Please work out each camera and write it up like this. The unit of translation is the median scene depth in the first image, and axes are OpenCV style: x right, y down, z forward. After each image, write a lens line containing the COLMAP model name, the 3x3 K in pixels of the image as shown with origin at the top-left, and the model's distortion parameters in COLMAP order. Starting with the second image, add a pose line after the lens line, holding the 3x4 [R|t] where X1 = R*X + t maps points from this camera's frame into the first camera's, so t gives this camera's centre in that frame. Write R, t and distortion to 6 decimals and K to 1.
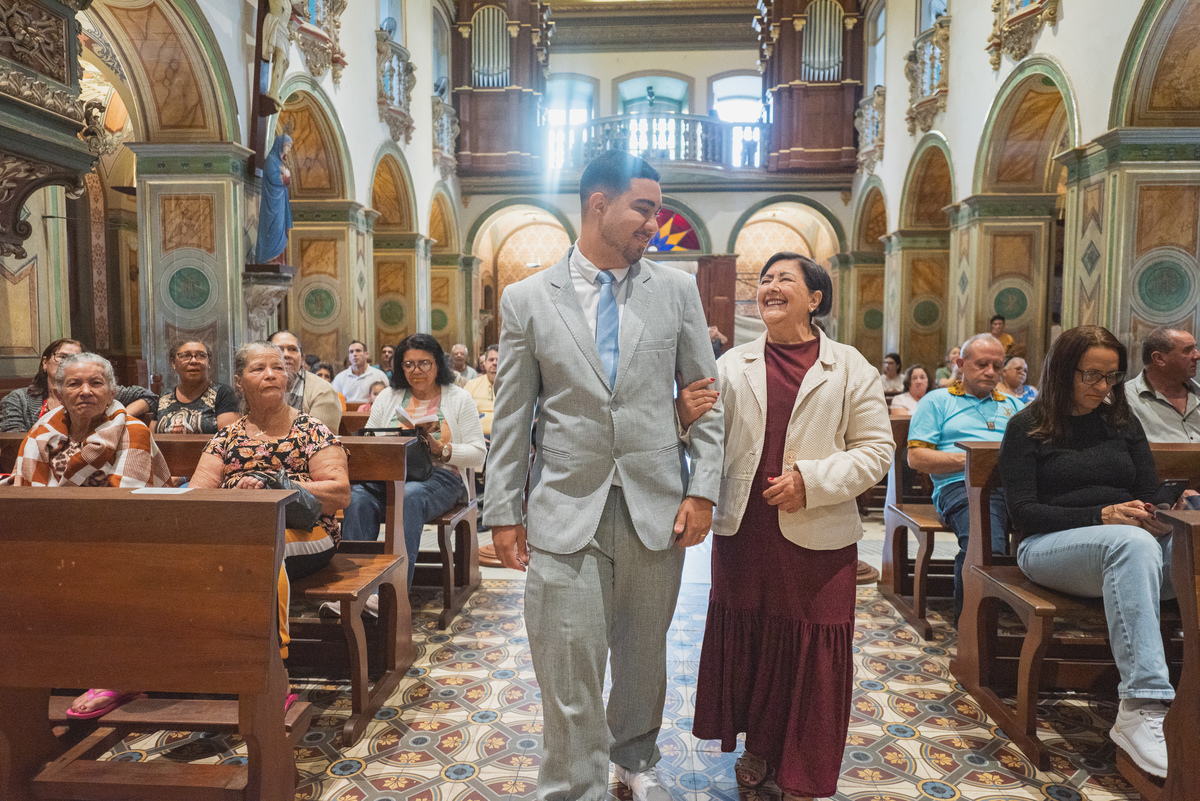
lens RADIAL K [[790.7, 0, 603.8], [0, 790.7, 397.2], [0, 0, 1]] dist [-0.004089, -0.001926]
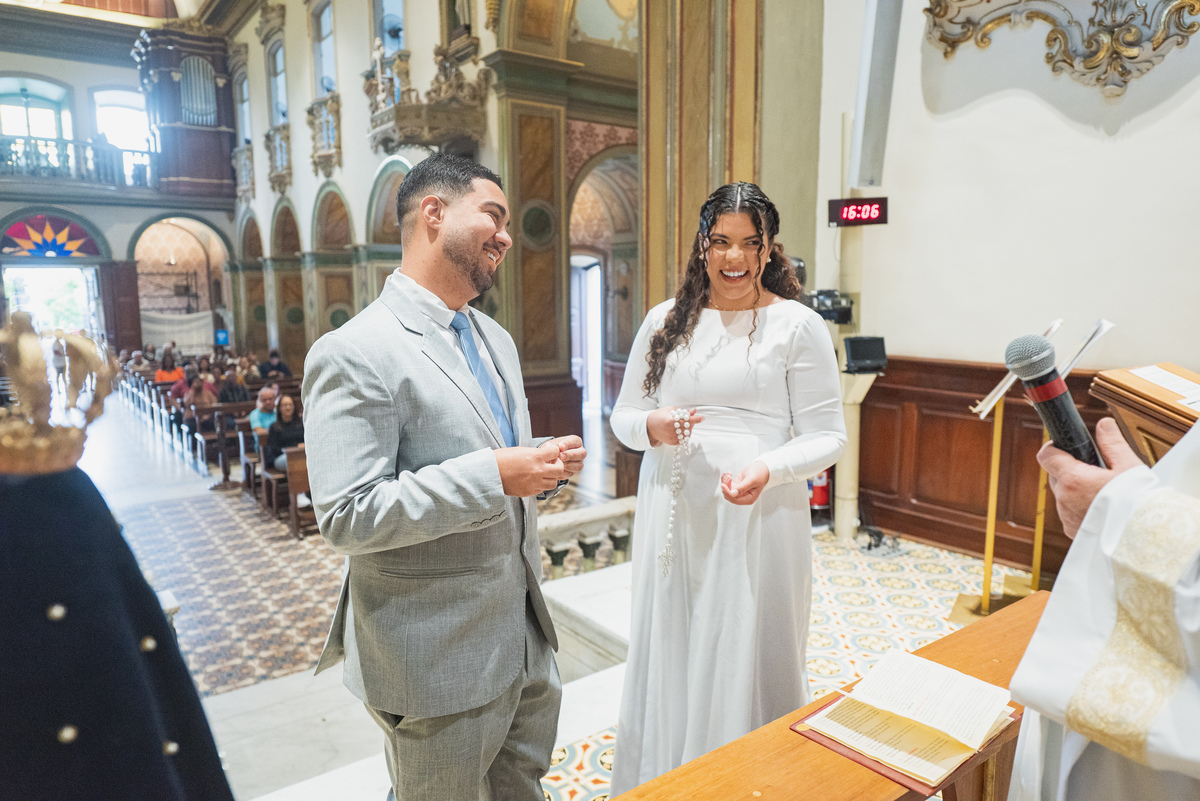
lens RADIAL K [[790.1, 0, 598.1], [0, 790.1, 396.7], [0, 0, 1]] dist [-0.005071, -0.000506]
pose [[0.764640, -0.098436, 0.636896, -0.081012], [0.054956, 0.994626, 0.087748, -0.047767], [-0.642111, -0.032094, 0.765940, -0.376572]]
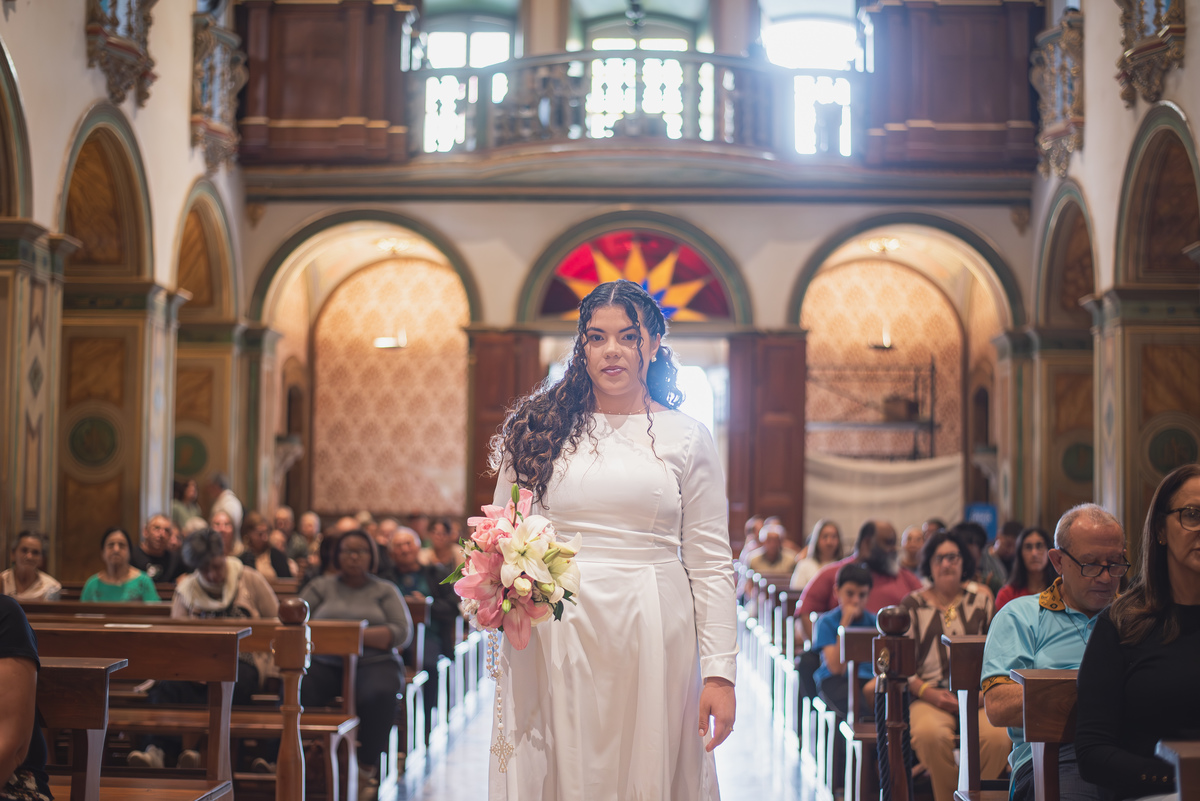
lens RADIAL K [[1738.9, 0, 602.2], [0, 1738.9, 400.1], [0, 0, 1]] dist [-0.096447, 0.079311]
pose [[0.999600, 0.010776, 0.026156, 0.016041], [-0.007287, 0.991489, -0.129988, 0.004340], [-0.027334, 0.129745, 0.991171, -0.060835]]
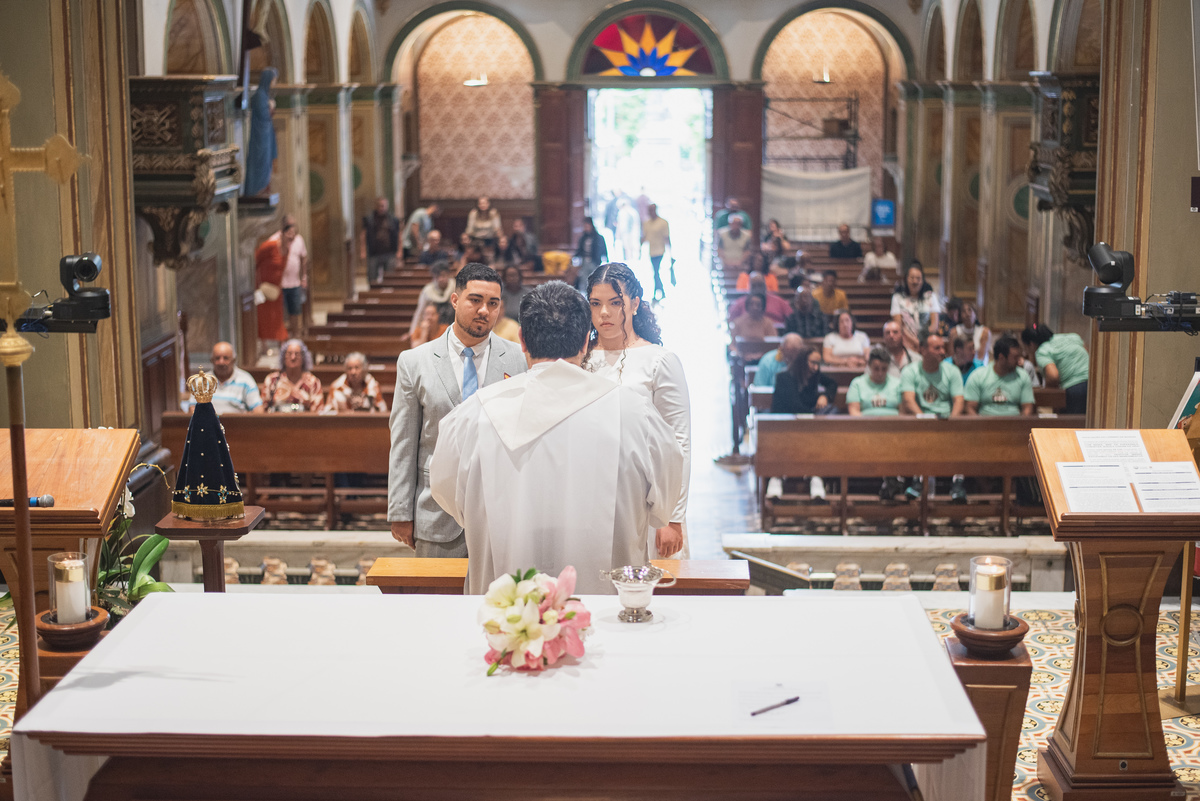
lens RADIAL K [[1777.0, 0, 597.5], [0, 1777.0, 399.7], [0, 0, 1]] dist [-0.044018, -0.017449]
pose [[0.999858, -0.010877, 0.012902, -0.007566], [0.009366, 0.993685, 0.111815, -0.081324], [-0.014037, -0.111679, 0.993645, -0.678079]]
